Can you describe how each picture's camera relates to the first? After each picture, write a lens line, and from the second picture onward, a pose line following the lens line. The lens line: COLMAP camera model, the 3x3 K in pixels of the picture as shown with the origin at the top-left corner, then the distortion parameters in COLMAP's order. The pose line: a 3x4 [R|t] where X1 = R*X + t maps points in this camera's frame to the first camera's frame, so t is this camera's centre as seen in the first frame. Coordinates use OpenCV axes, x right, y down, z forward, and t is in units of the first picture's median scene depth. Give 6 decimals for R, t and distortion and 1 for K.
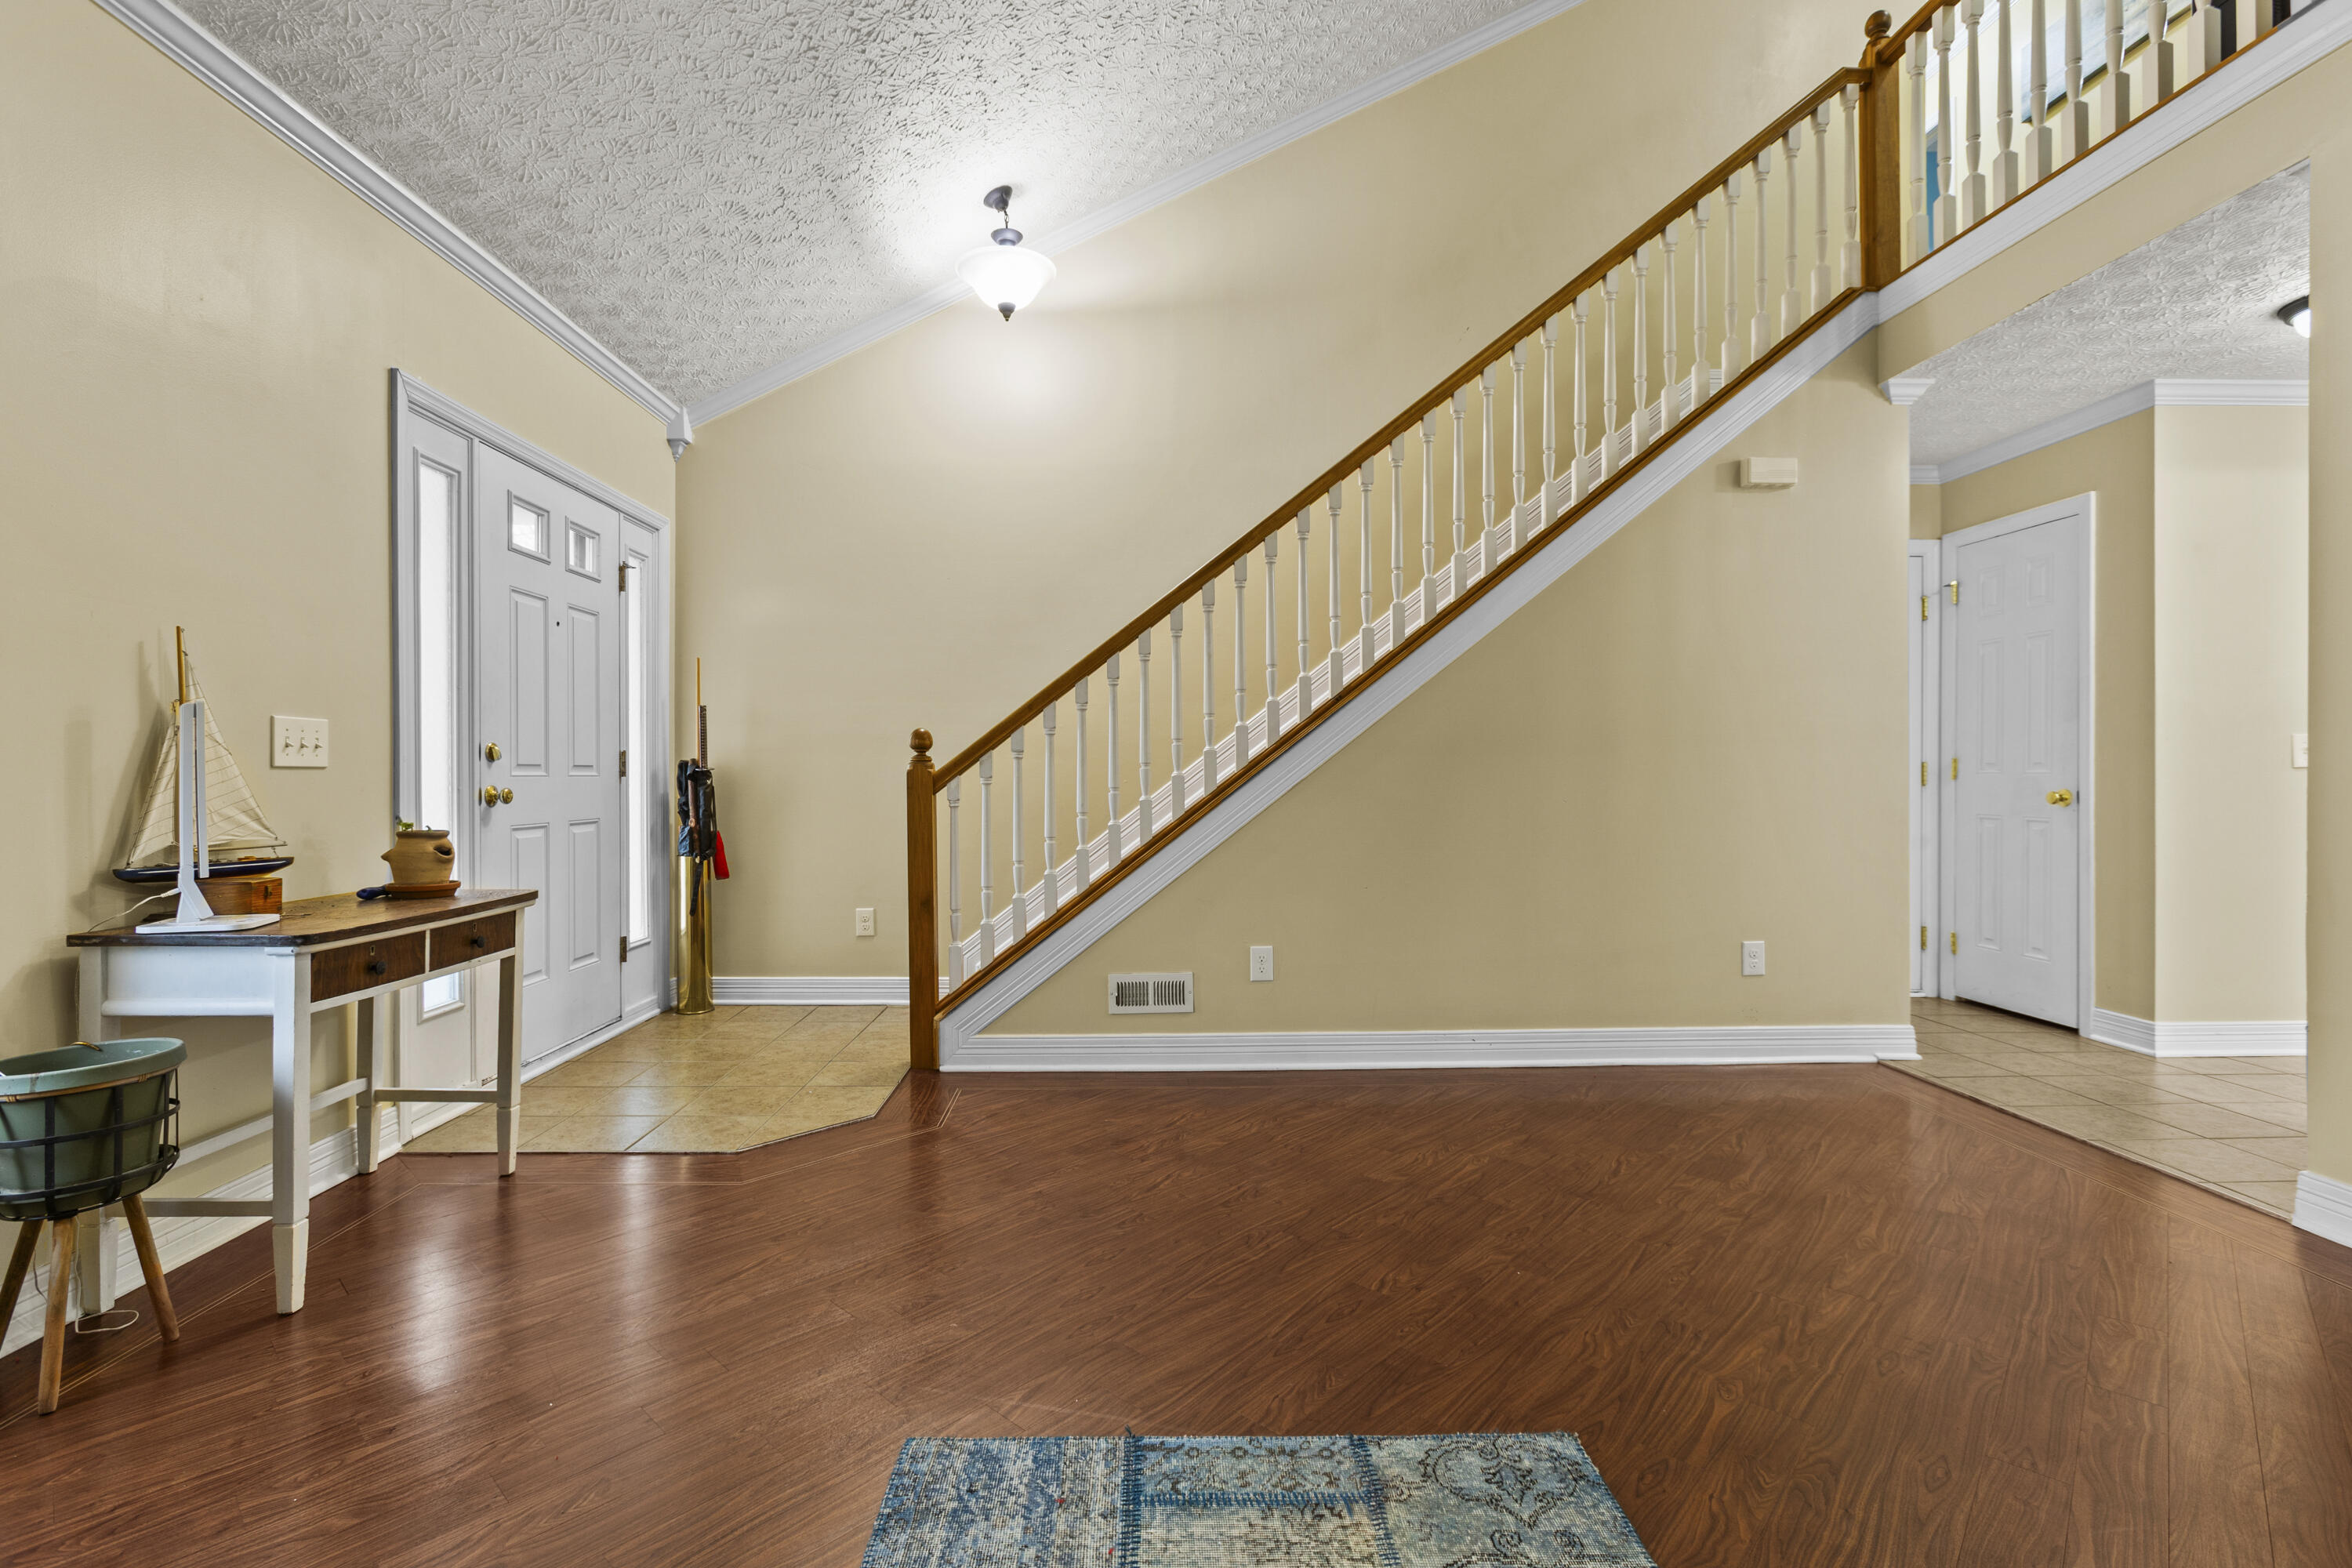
lens RADIAL K [[1082.3, 0, 1175.4], [0, 1082.3, 784.3], [0, 0, 1]] dist [0.000412, 0.000136]
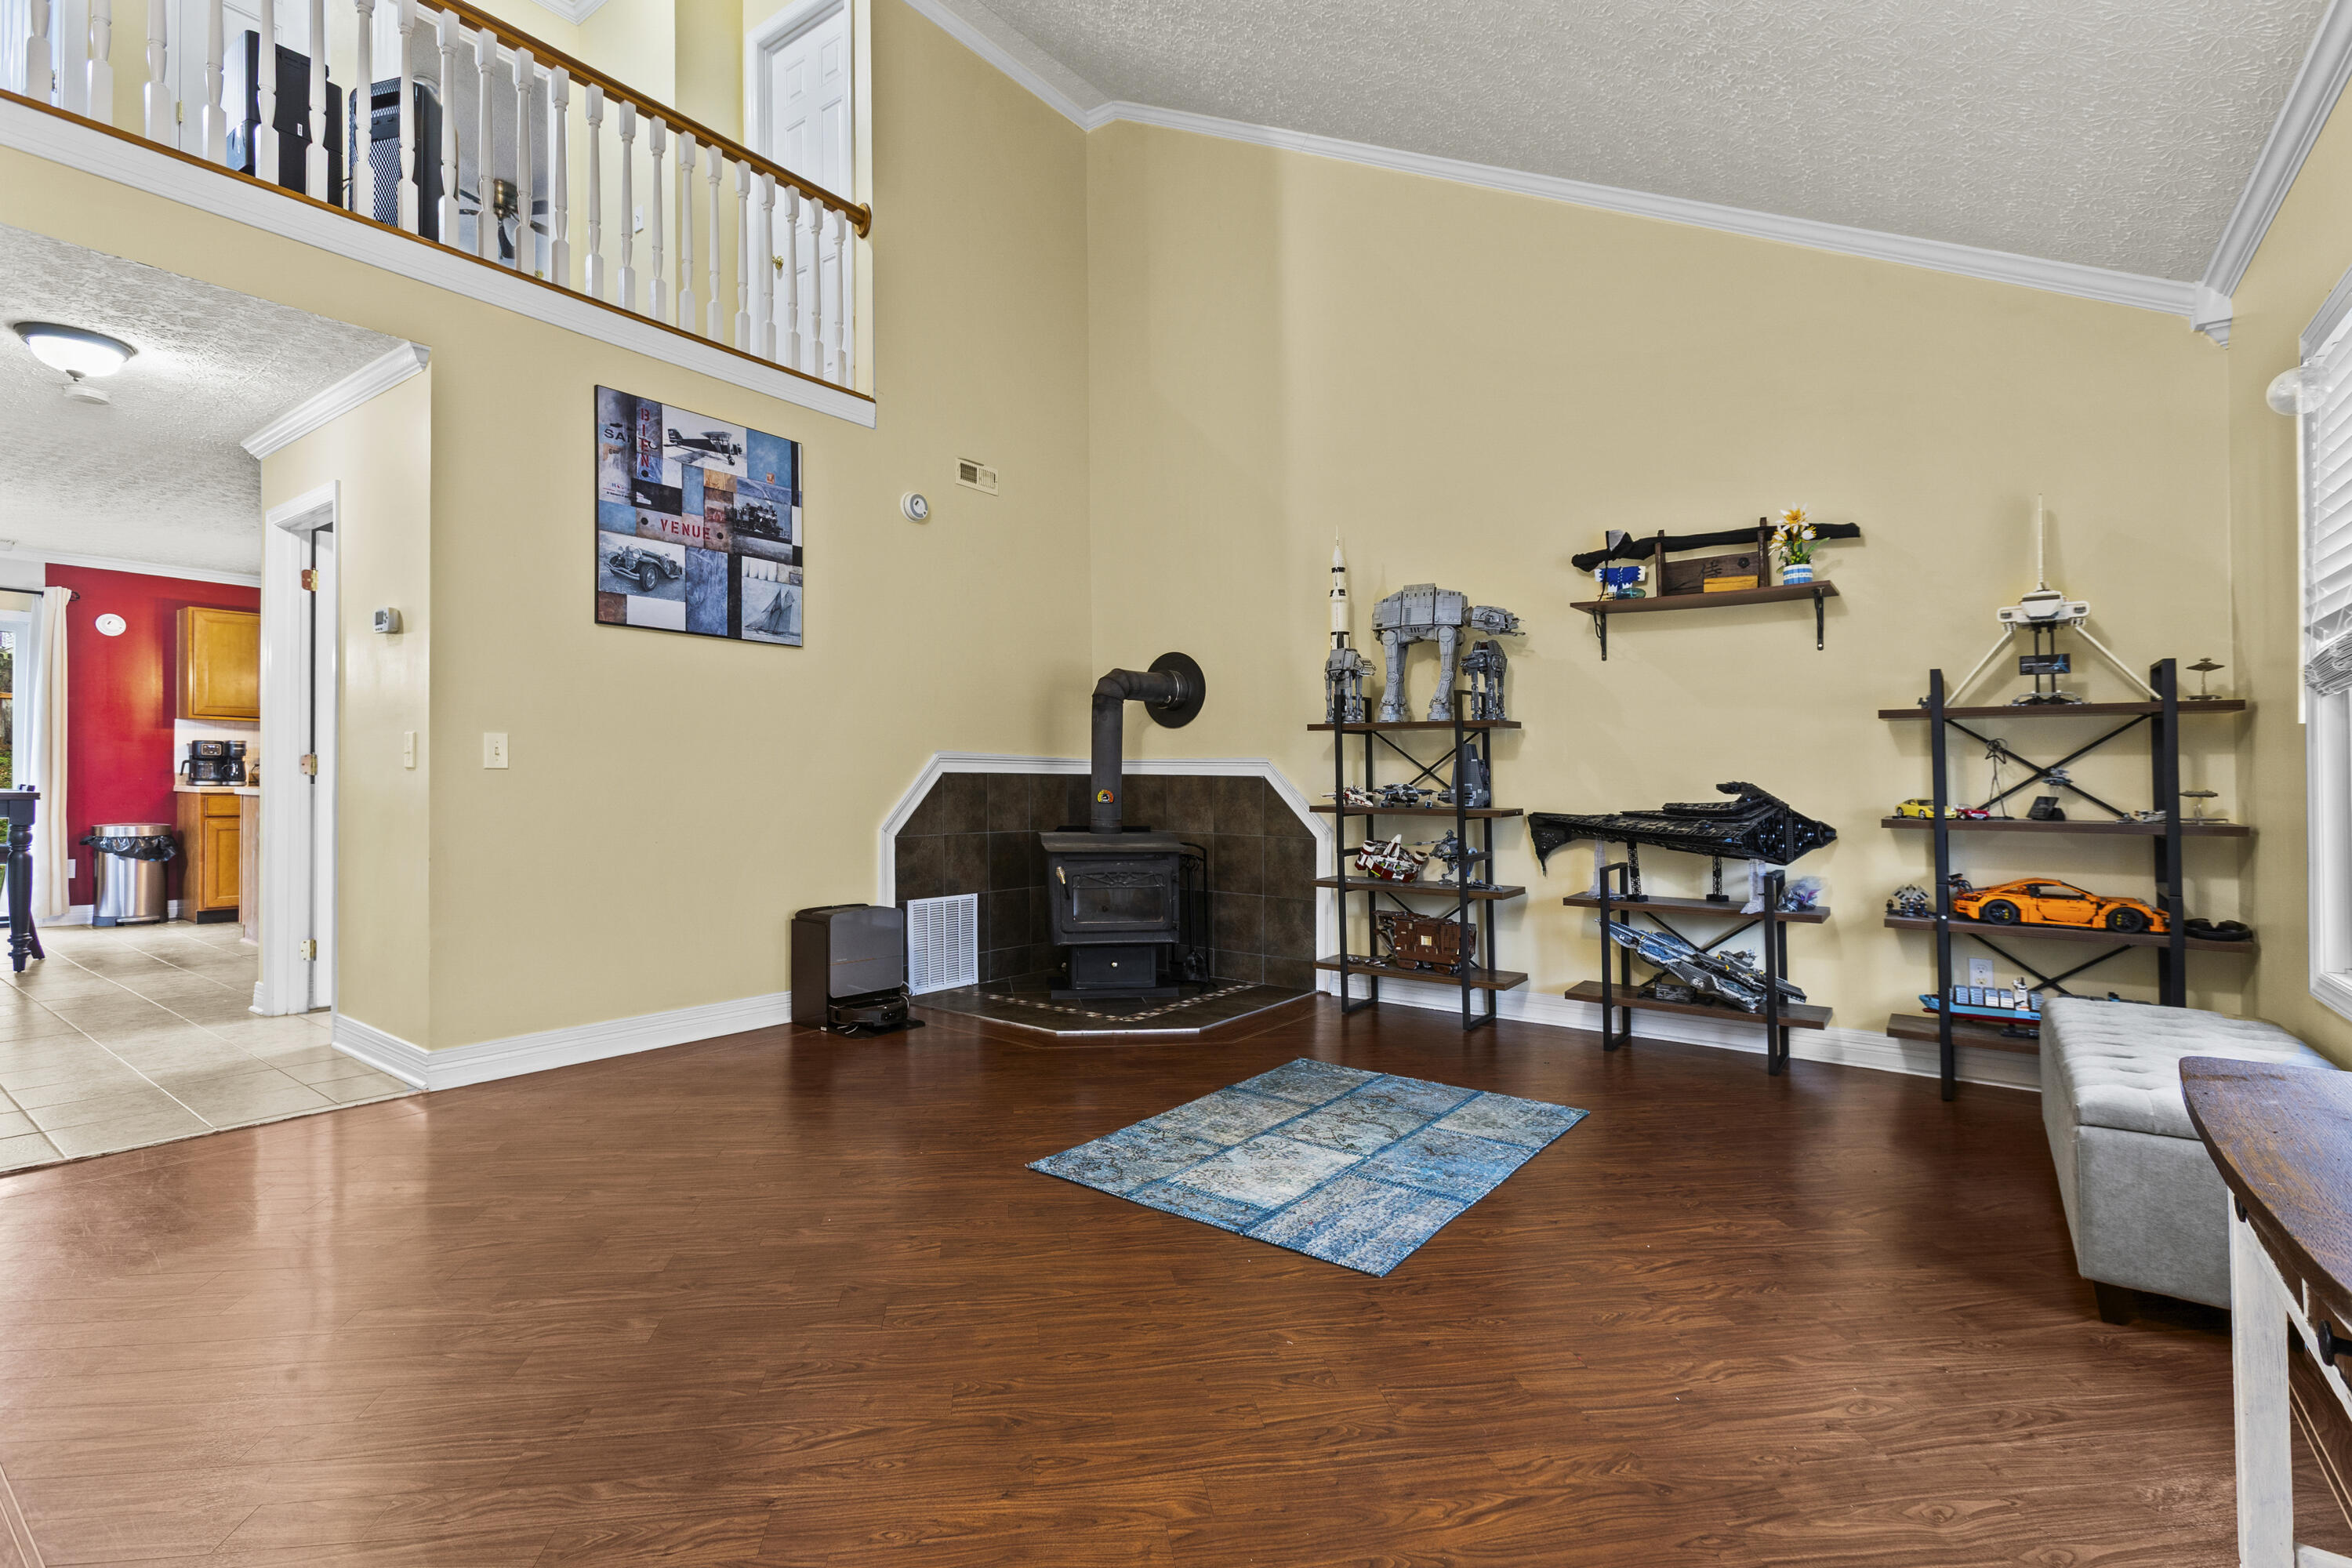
lens RADIAL K [[1082.3, 0, 1175.9], [0, 1082.3, 773.6], [0, 0, 1]] dist [0.000412, 0.000136]
pose [[-0.786659, -0.008327, 0.617332, -0.905869], [-0.010949, 0.999940, -0.000464, -0.020652], [-0.617291, -0.007124, -0.786703, 2.298331]]
